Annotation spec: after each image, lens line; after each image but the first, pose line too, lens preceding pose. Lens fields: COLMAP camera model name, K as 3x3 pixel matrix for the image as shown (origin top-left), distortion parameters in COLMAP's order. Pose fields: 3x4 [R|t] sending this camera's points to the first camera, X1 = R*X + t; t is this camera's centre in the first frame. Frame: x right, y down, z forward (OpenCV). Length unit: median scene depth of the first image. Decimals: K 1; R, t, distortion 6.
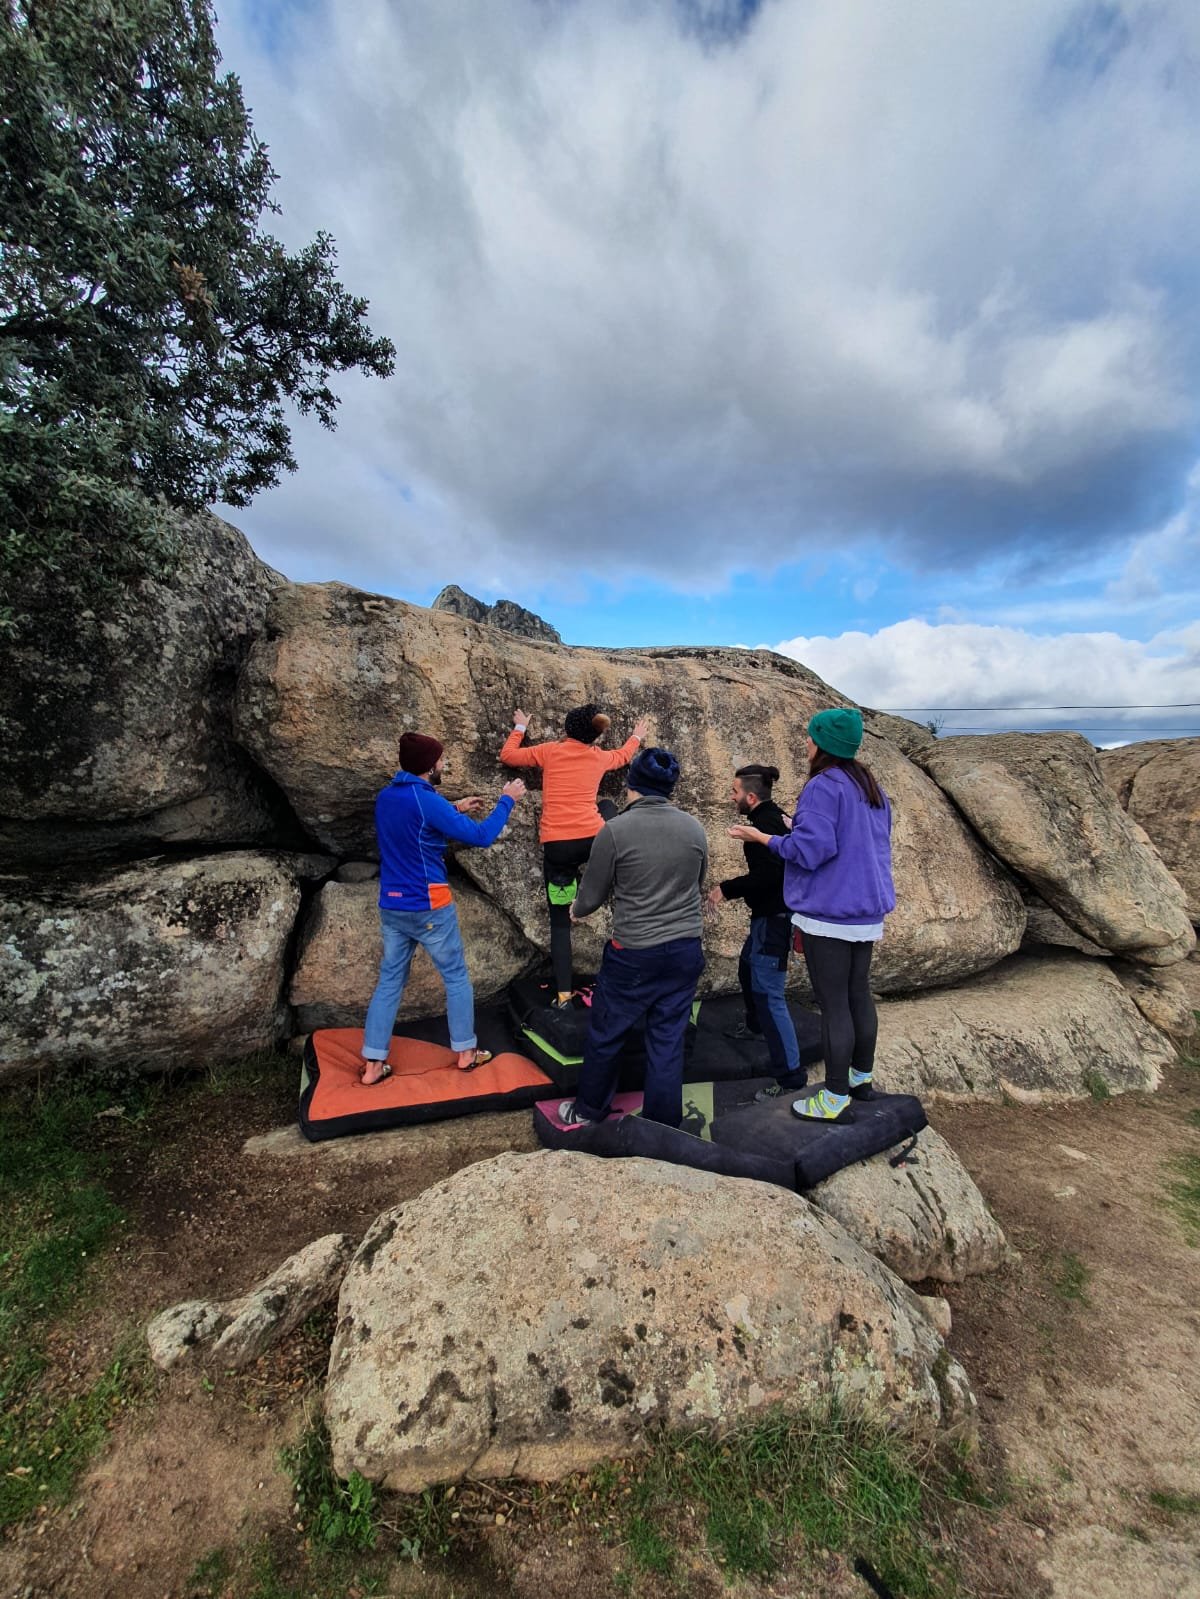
lens RADIAL K [[616.1, 0, 591.8], [0, 616.1, 800.5], [0, 0, 1]] dist [0.008051, -0.000088]
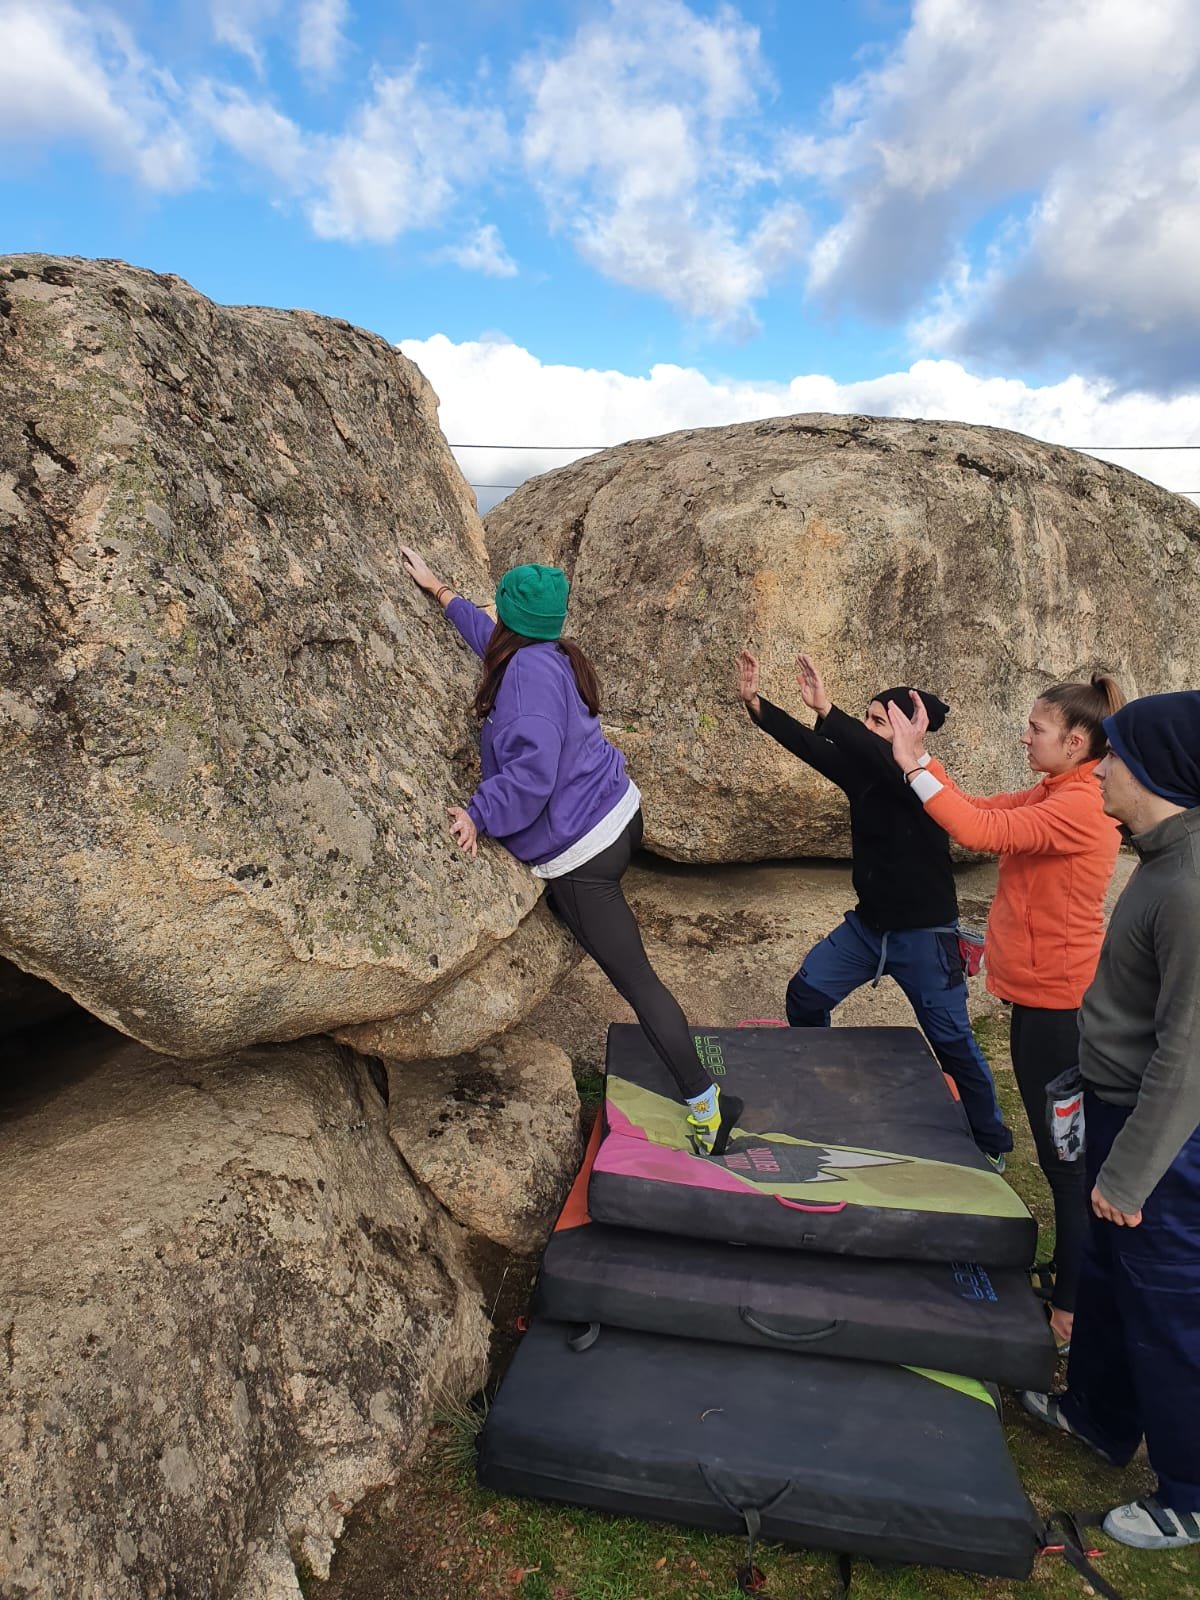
lens RADIAL K [[1187.7, 0, 588.4], [0, 1187.7, 801.9], [0, 0, 1]] dist [0.082387, -0.111865]
pose [[0.832248, -0.096176, 0.545998, 0.735778], [0.029215, 0.991078, 0.130045, 0.085668], [-0.553634, -0.092278, 0.827632, 0.559139]]
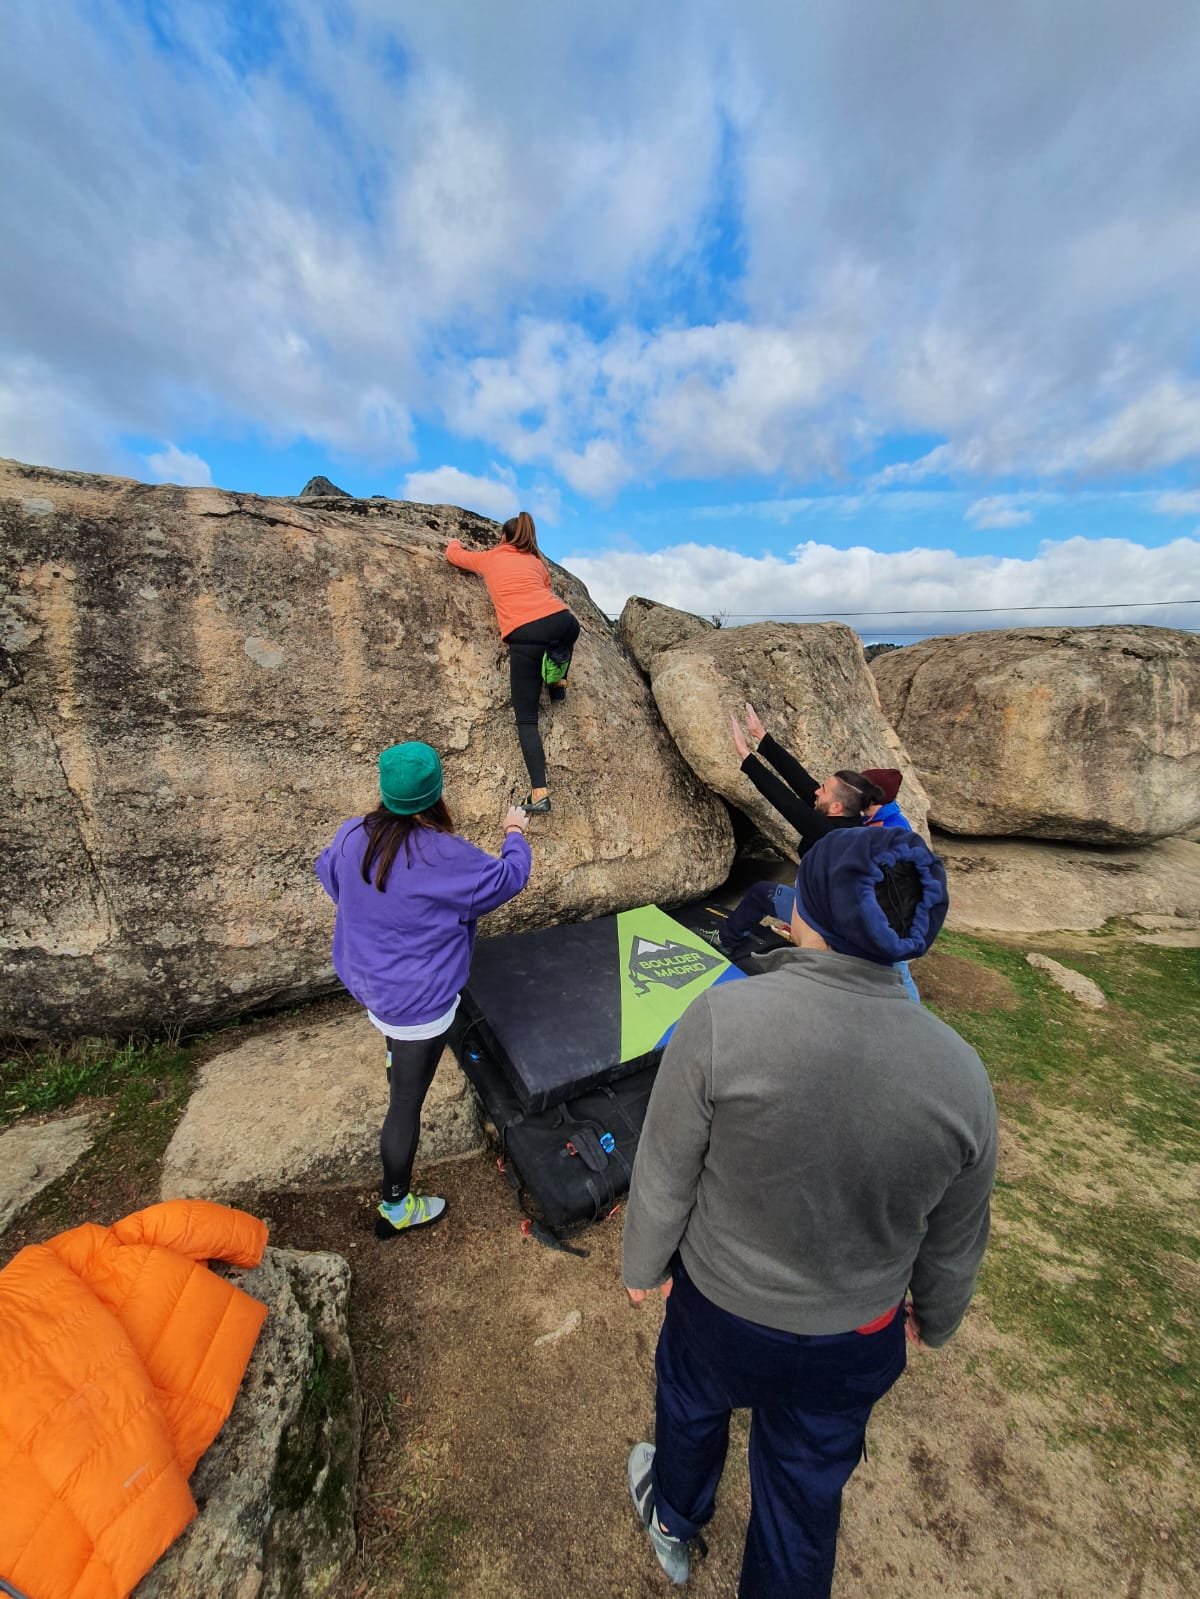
lens RADIAL K [[616.1, 0, 591.8], [0, 616.1, 800.5], [0, 0, 1]] dist [0.008051, -0.000088]
pose [[0.985587, -0.046147, 0.162756, 0.411082], [0.023117, 0.989789, 0.140652, 0.010841], [-0.167584, -0.134862, 0.976590, 0.256175]]
